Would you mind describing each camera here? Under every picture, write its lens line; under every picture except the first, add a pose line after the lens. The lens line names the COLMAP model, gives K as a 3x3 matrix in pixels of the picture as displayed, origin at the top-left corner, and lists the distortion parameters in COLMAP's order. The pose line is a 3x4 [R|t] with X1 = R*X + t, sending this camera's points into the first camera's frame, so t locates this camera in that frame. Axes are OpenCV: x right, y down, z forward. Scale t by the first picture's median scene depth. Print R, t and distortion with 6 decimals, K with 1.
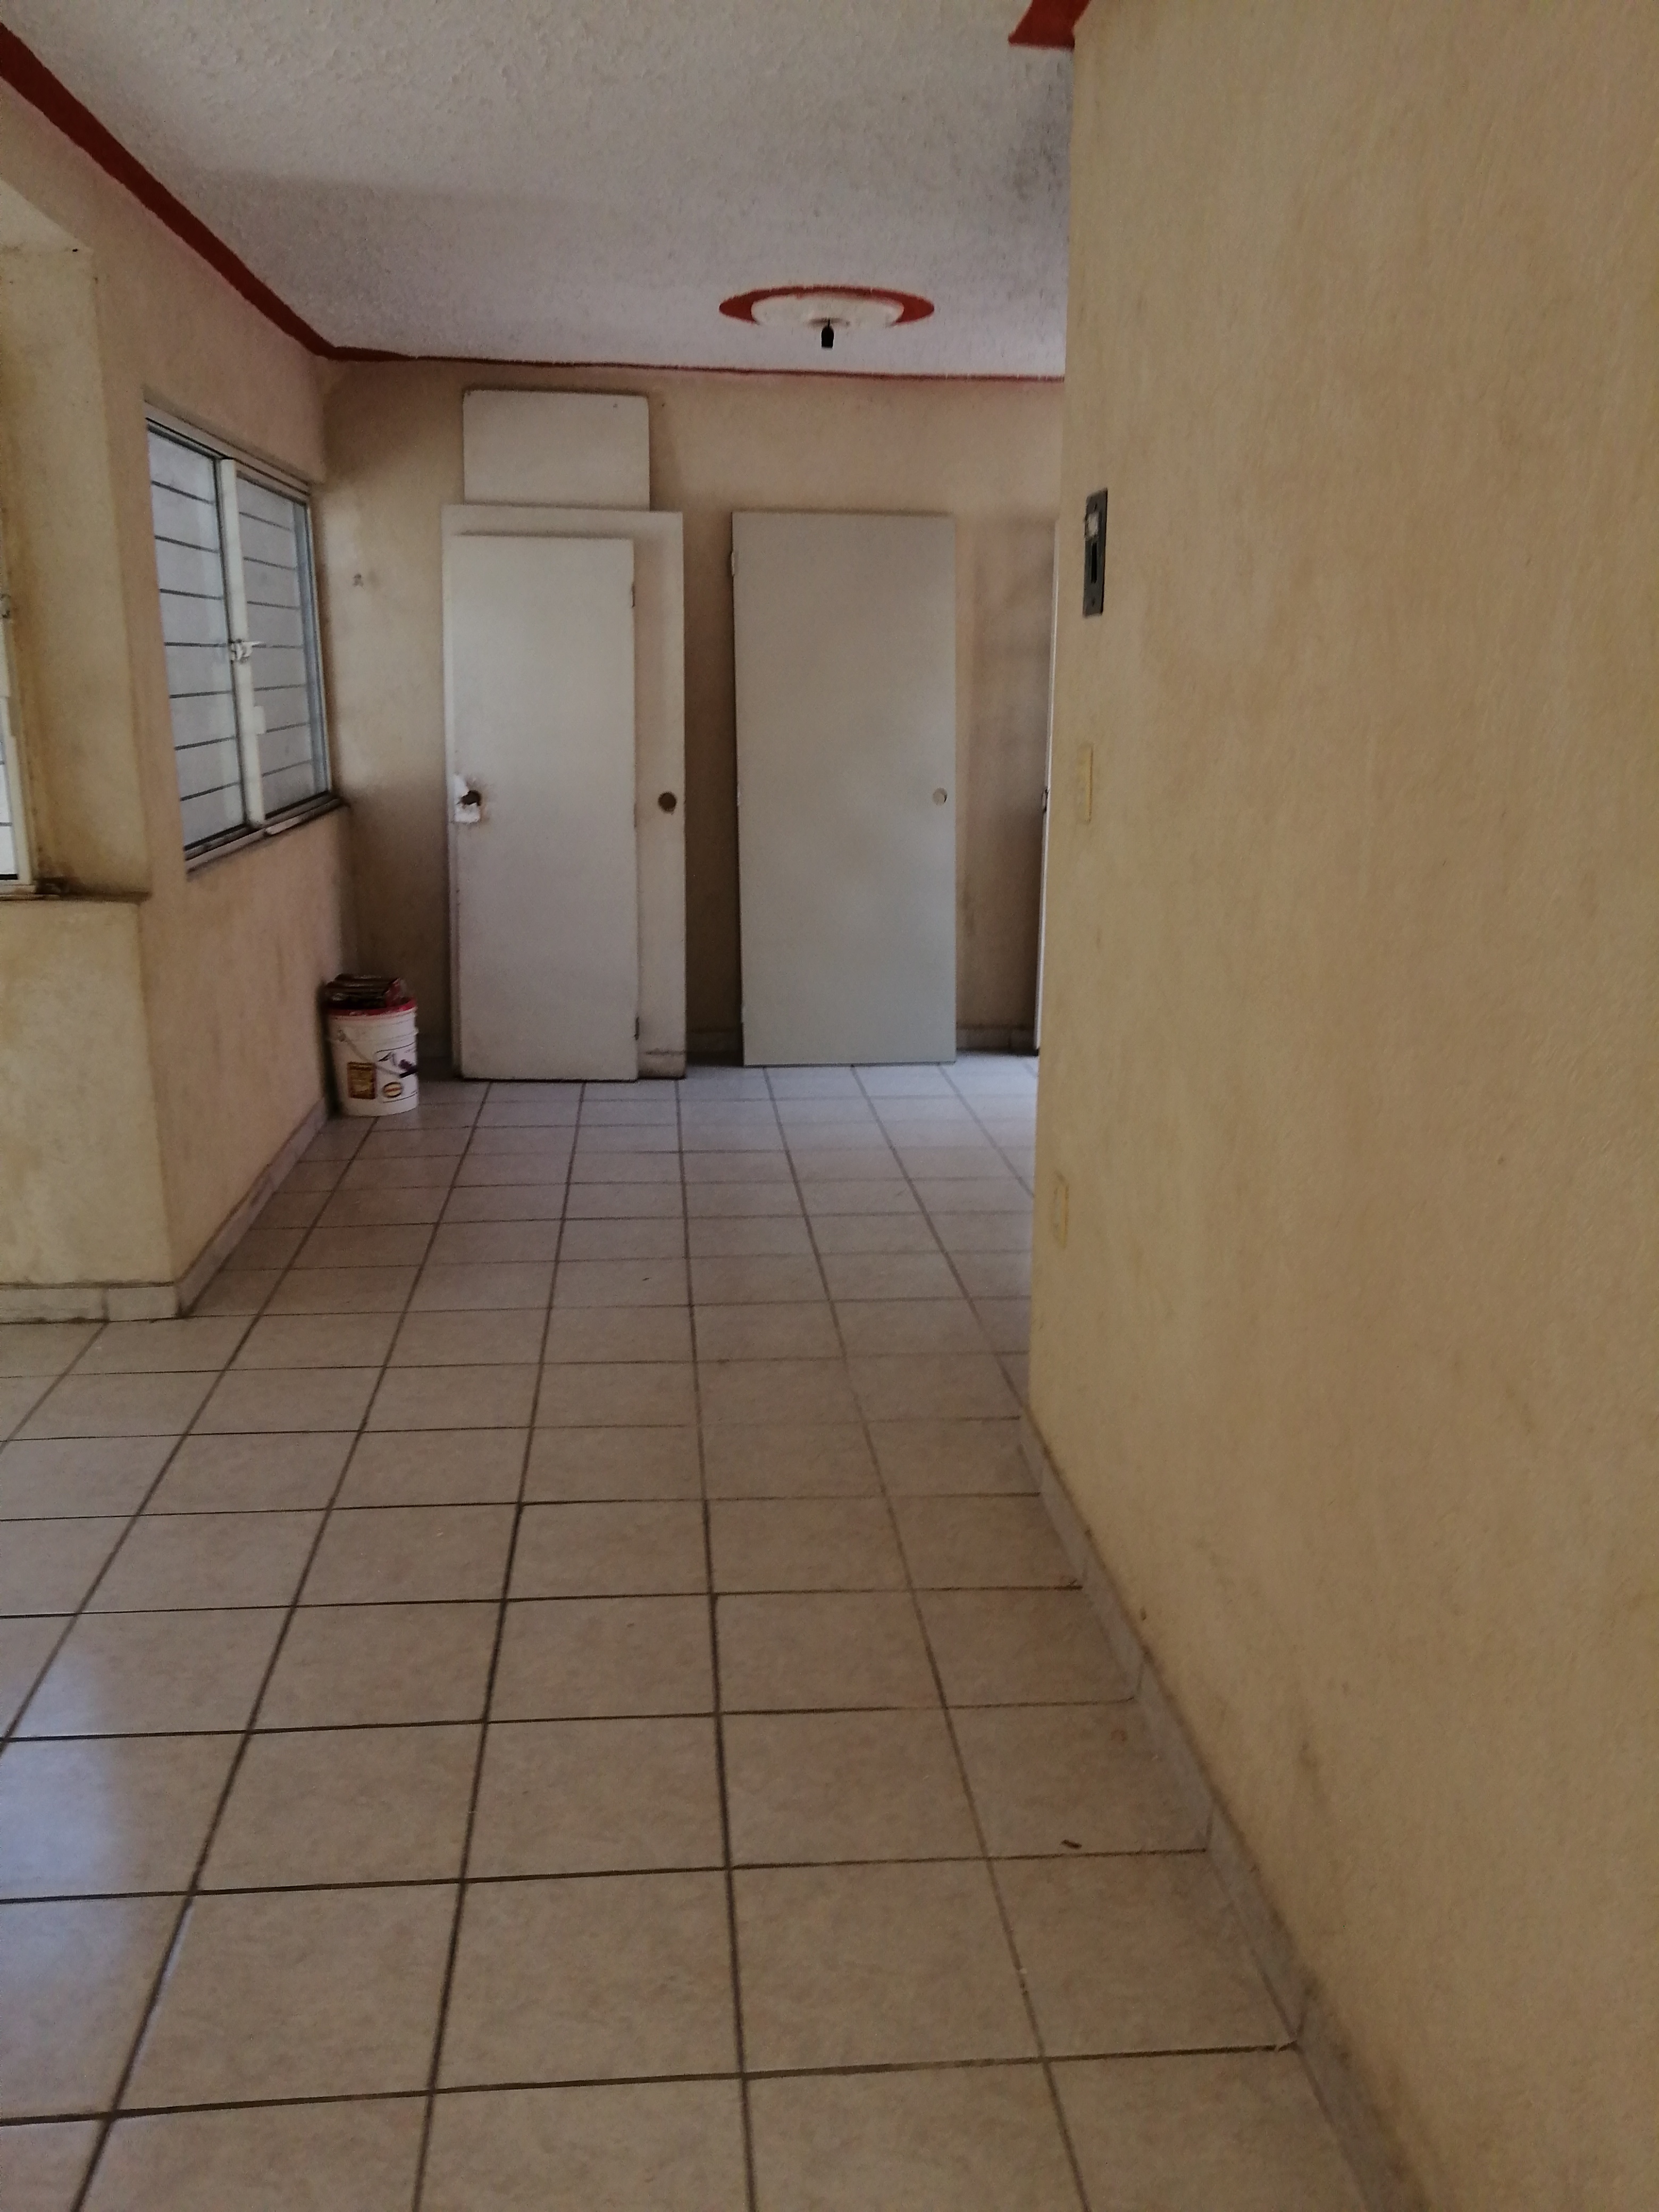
lens RADIAL K [[1758.4, 0, 829.5], [0, 1758.4, 1106.0], [0, 0, 1]] dist [0.007715, -0.020313]
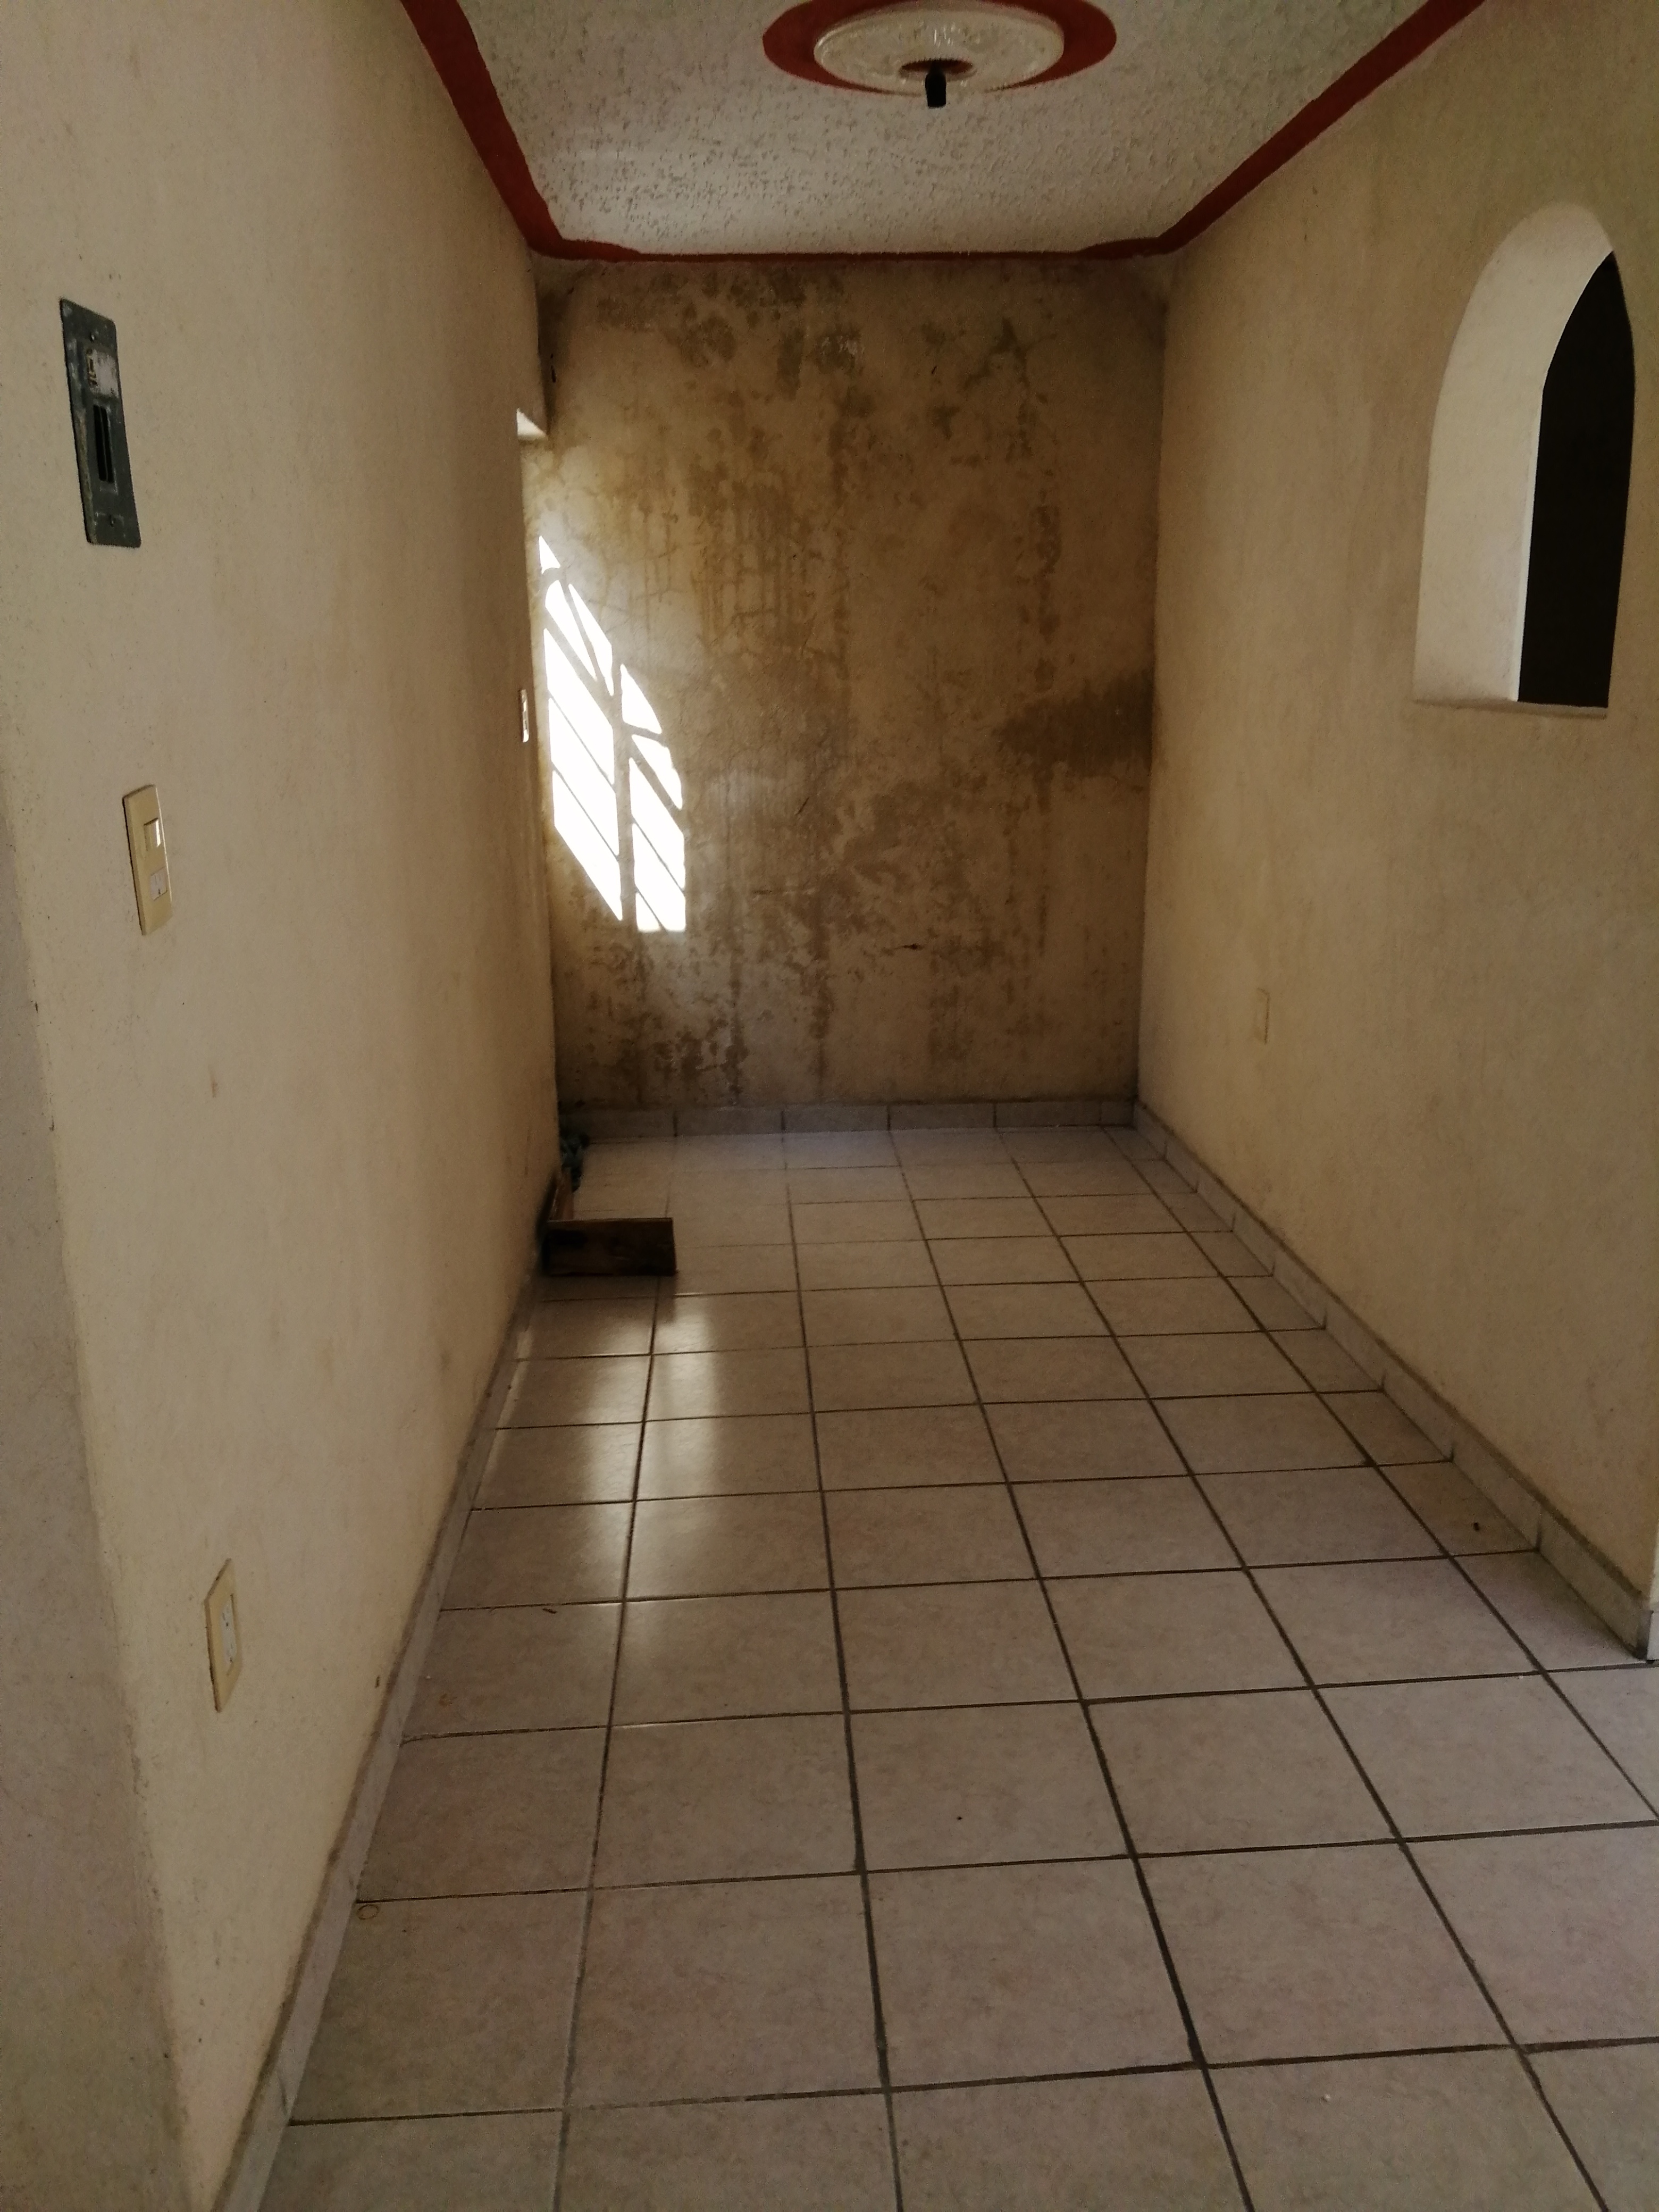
lens RADIAL K [[1758.4, 0, 829.5], [0, 1758.4, 1106.0], [0, 0, 1]] dist [0.007715, -0.020313]
pose [[-0.998968, -0.002275, 0.045359, -0.093423], [0.020317, 0.870848, 0.491133, -0.405522], [-0.040618, 0.491548, -0.869903, 1.614578]]
